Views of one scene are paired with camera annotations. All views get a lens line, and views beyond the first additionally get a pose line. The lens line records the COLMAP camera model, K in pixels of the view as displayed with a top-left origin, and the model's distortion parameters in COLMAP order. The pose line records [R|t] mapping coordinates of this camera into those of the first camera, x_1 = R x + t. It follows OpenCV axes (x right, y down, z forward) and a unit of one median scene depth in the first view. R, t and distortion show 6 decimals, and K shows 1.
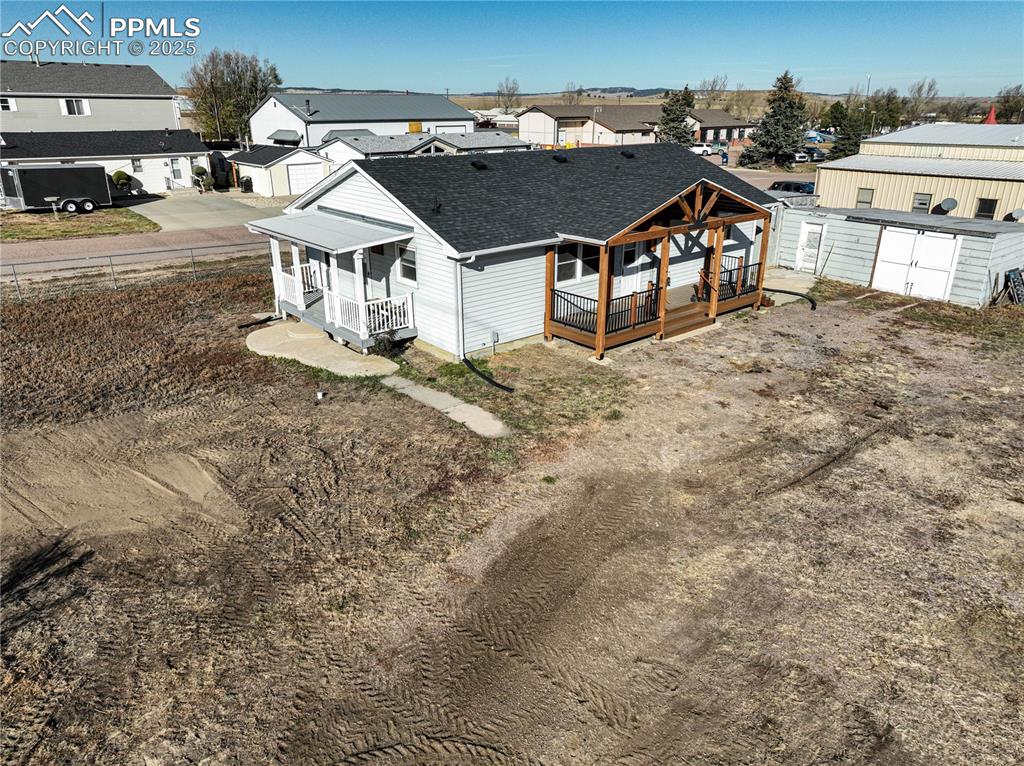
lens RADIAL K [[707.2, 0, 512.0], [0, 707.2, 383.0], [0, 0, 1]] dist [0.005717, 0.002078]
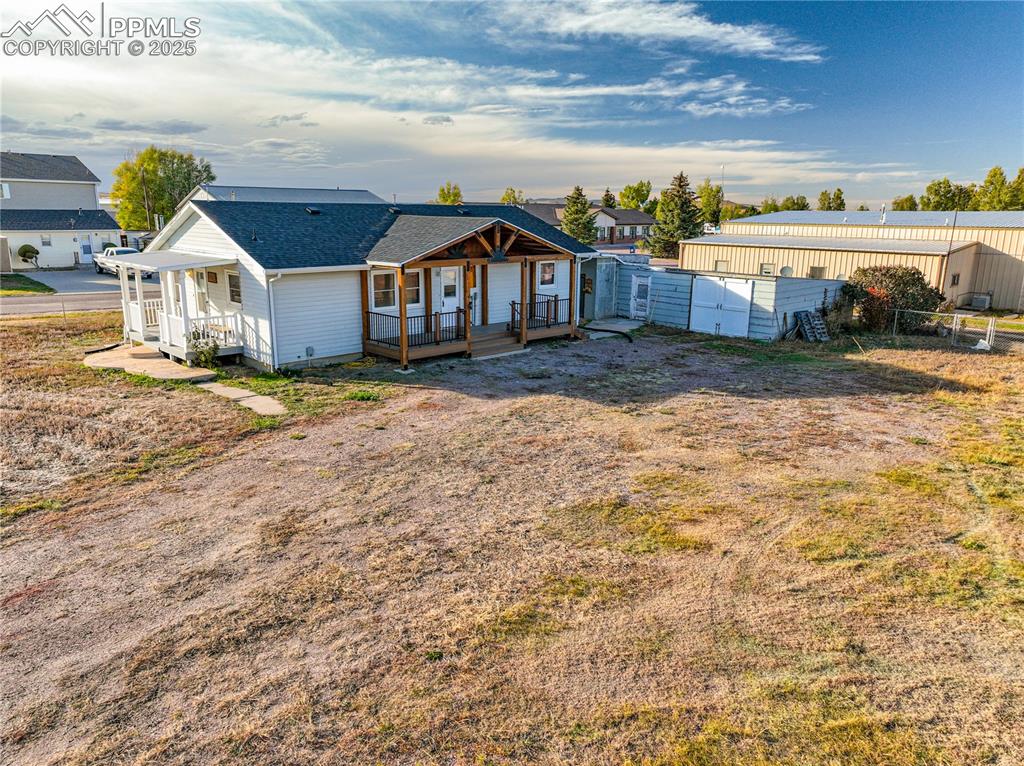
lens RADIAL K [[720.1, 0, 512.0], [0, 720.1, 383.0], [0, 0, 1]] dist [0.000107, 0.001279]
pose [[0.998074, -0.004803, 0.061843, 0.197559], [0.013606, 0.989669, -0.142726, 0.133703], [-0.060519, 0.143292, 0.987828, -0.117820]]
